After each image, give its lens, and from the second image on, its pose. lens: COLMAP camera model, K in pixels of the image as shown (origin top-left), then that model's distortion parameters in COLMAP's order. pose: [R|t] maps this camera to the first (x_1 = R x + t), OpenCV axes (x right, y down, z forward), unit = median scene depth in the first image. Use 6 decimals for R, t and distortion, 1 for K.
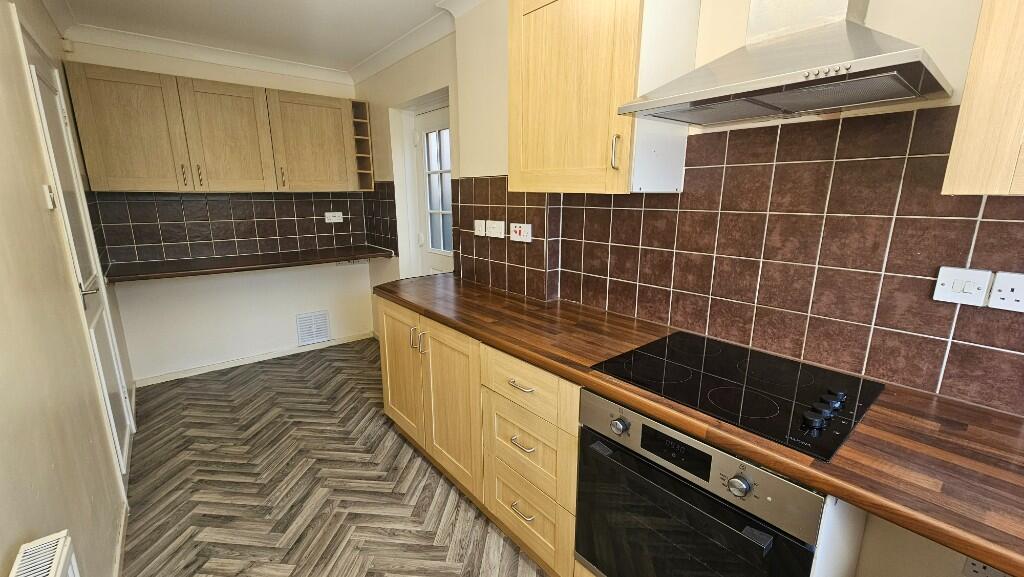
lens RADIAL K [[420.1, 0, 512.5], [0, 420.1, 288.5], [0, 0, 1]] dist [-0.005014, -0.000619]
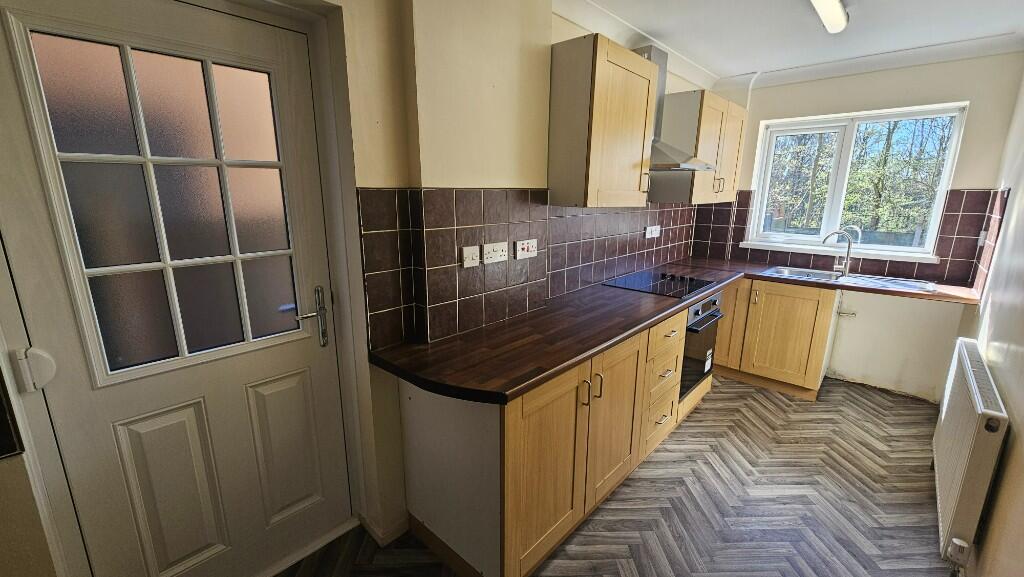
lens RADIAL K [[420.1, 0, 512.6], [0, 420.1, 288.0], [0, 0, 1]] dist [-0.005014, -0.000619]
pose [[-0.129444, -0.190881, 0.973041, -1.240707], [0.250532, 0.943164, 0.218348, -0.350044], [-0.959415, 0.272042, -0.074265, 1.454313]]
